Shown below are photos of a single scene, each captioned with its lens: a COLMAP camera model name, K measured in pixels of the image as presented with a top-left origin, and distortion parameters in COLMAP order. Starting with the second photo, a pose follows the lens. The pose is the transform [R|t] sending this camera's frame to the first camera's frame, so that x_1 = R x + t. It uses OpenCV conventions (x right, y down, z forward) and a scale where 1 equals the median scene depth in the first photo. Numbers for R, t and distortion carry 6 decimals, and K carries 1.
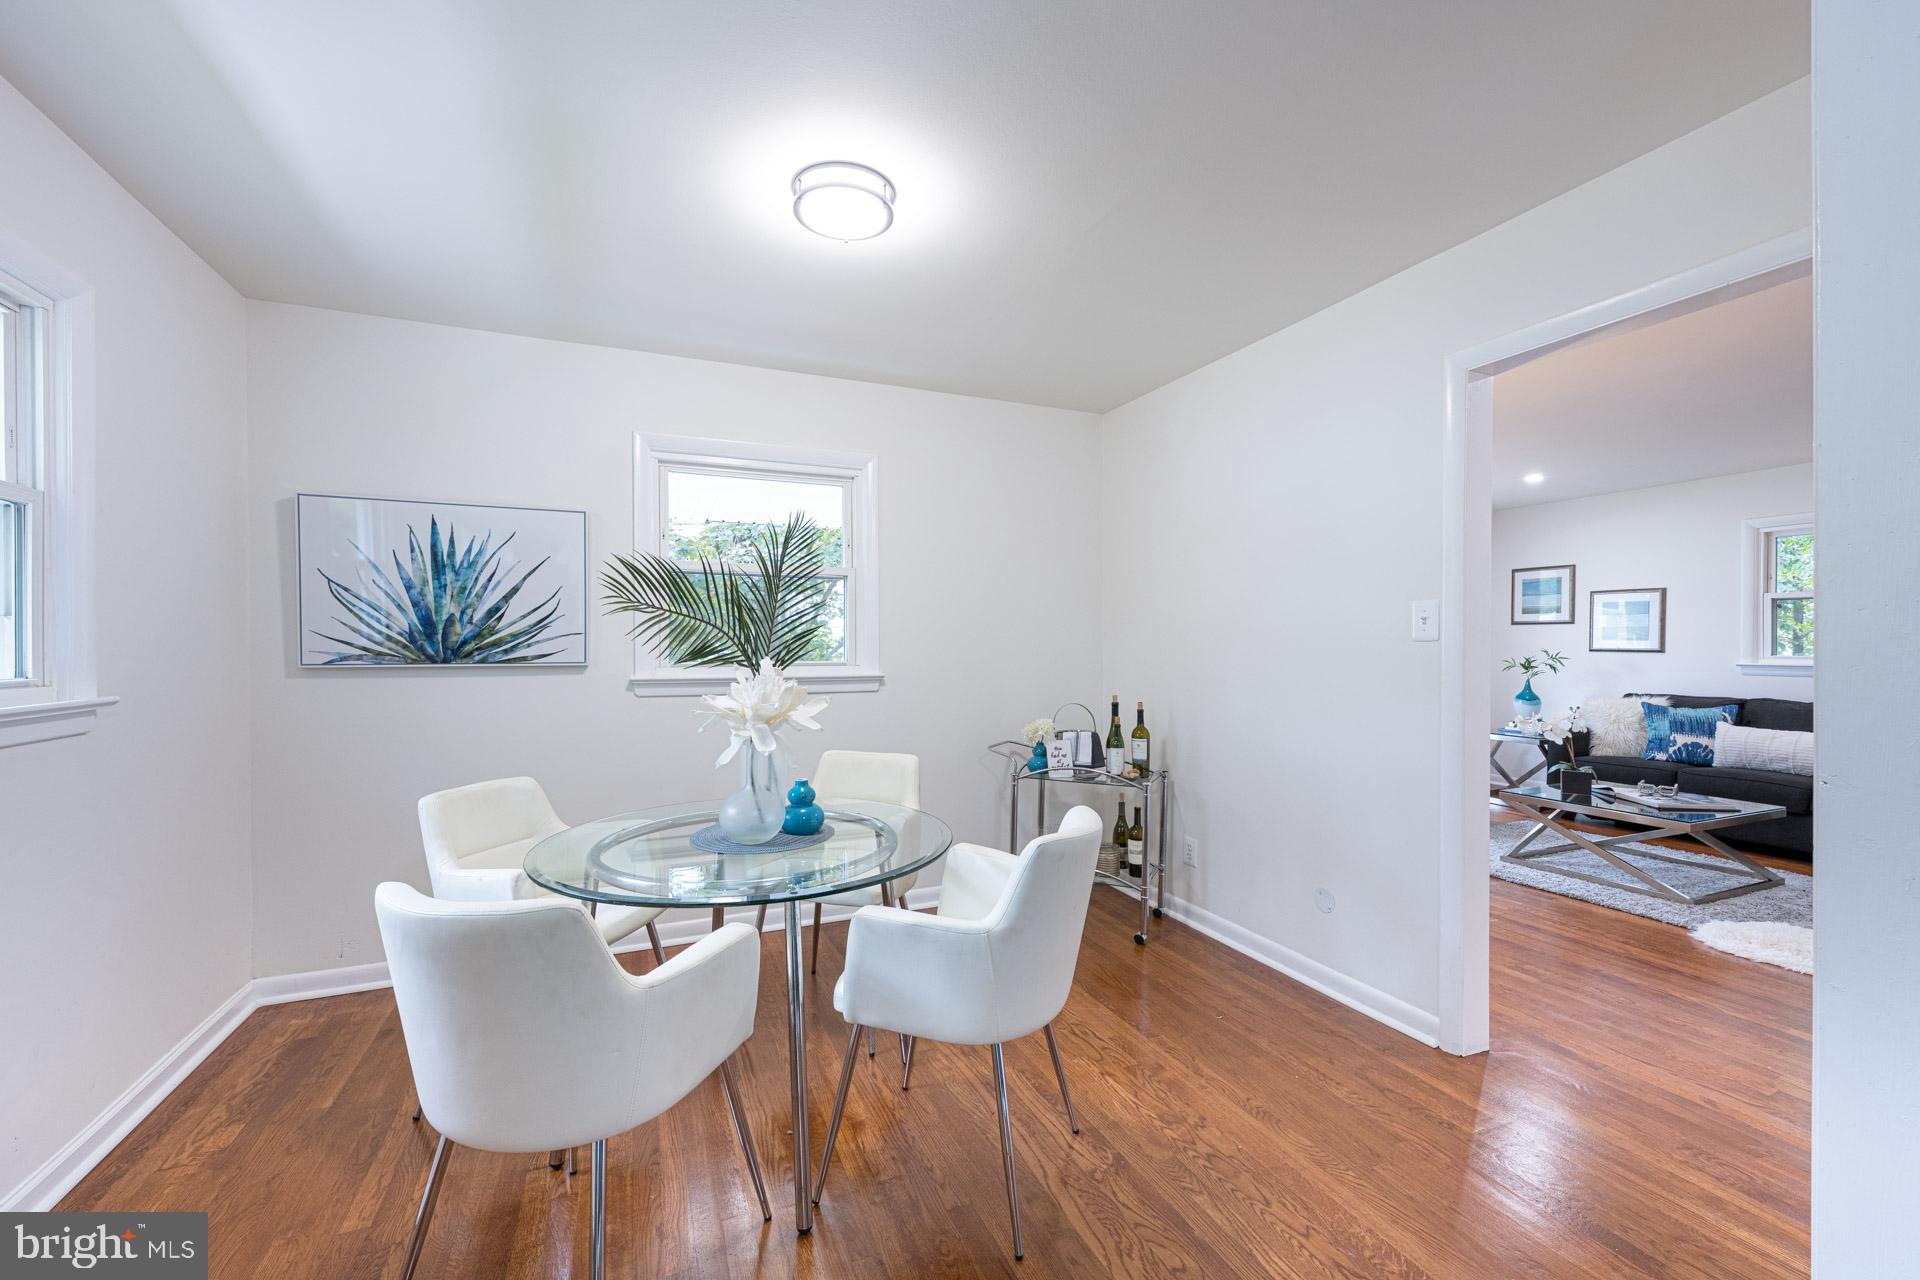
lens RADIAL K [[765.8, 0, 961.7], [0, 765.8, 645.8], [0, 0, 1]] dist [-0.002526, 0.000151]
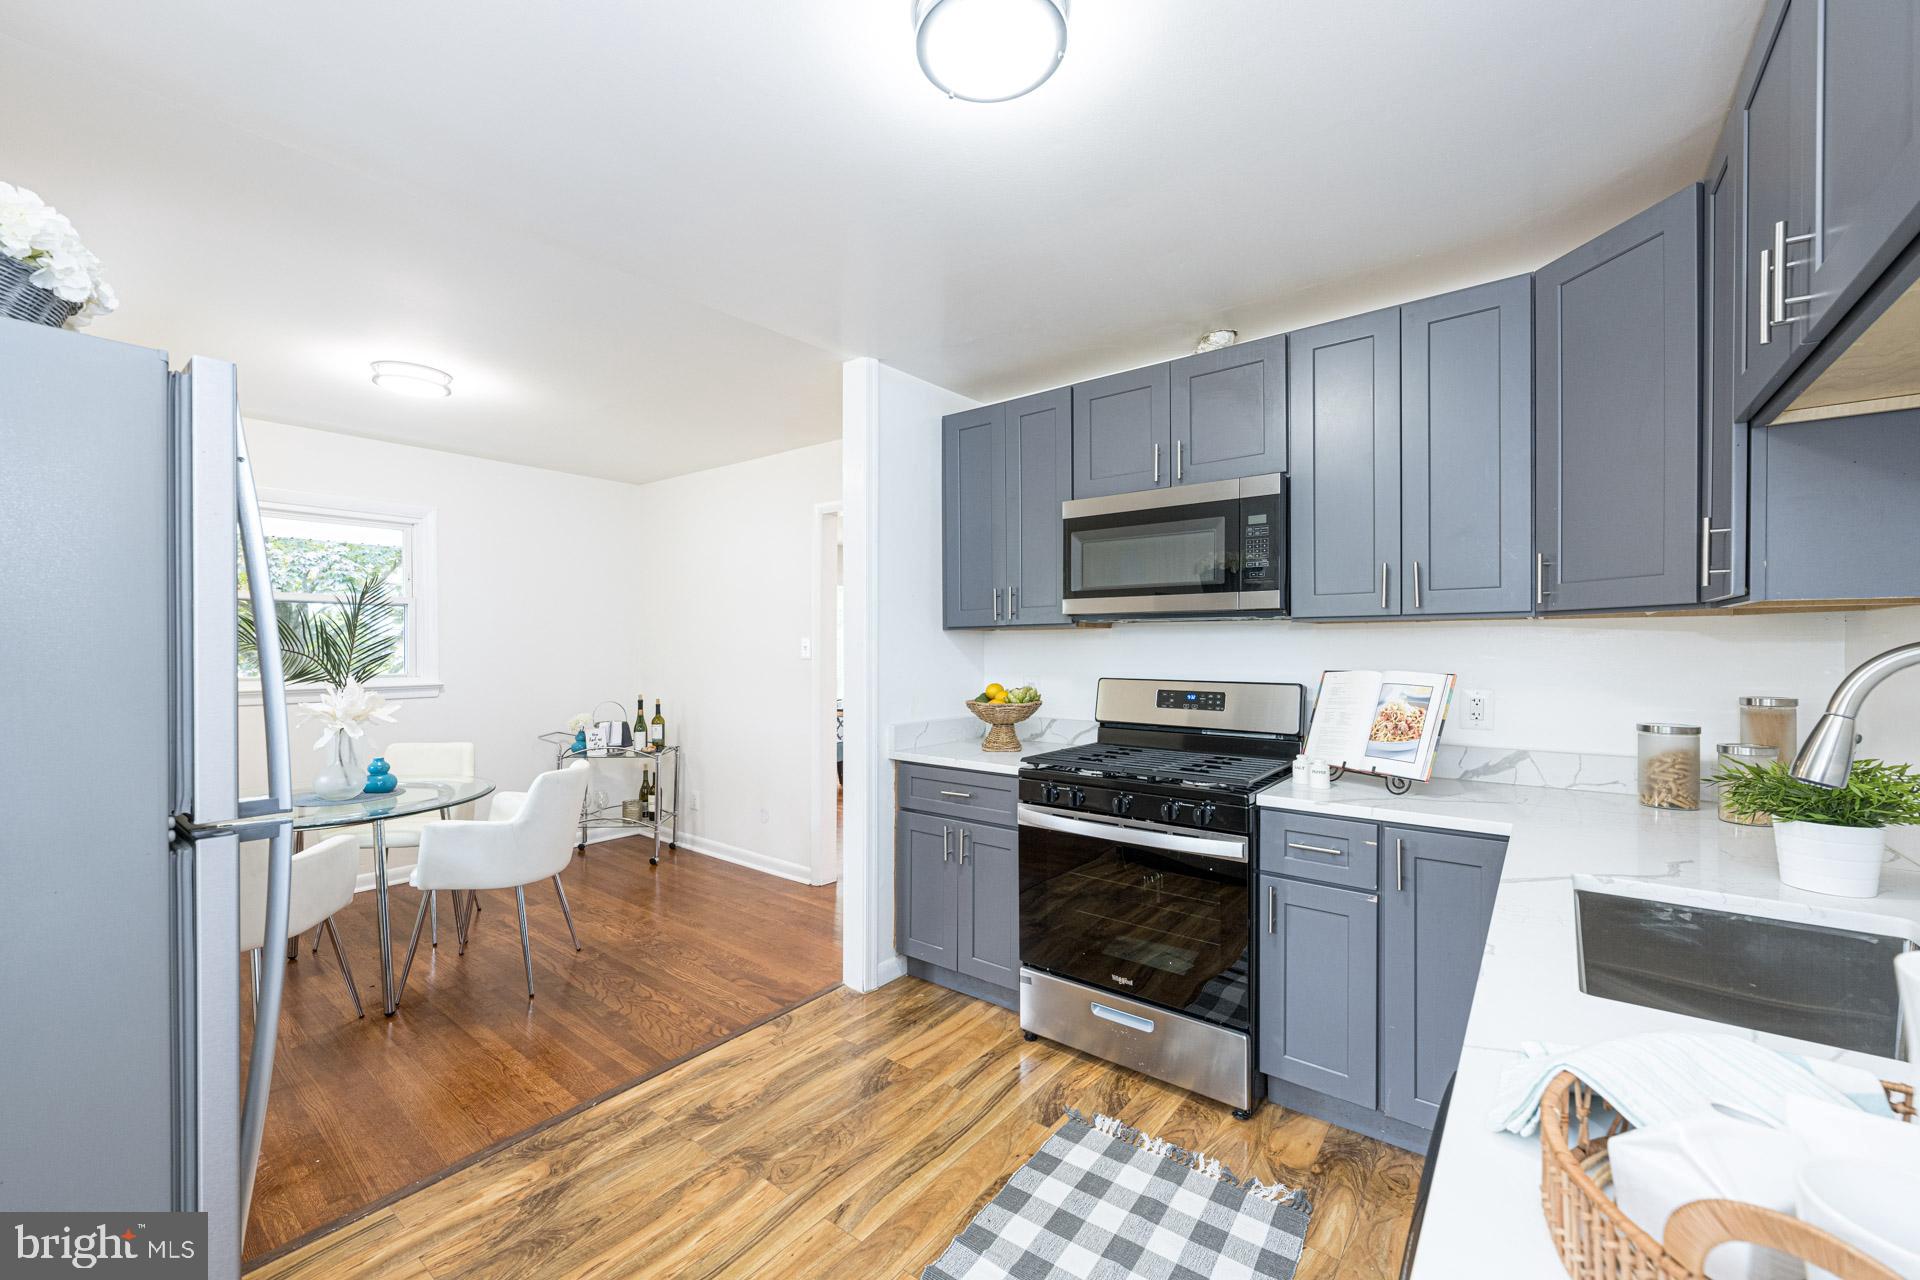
lens RADIAL K [[765.8, 0, 952.9], [0, 765.8, 649.4], [0, 0, 1]] dist [-0.002526, 0.000151]
pose [[0.883264, -0.002096, 0.468871, 0.050817], [-0.001602, 0.999971, 0.007487, -0.030723], [-0.468873, -0.007365, 0.883235, -0.524485]]
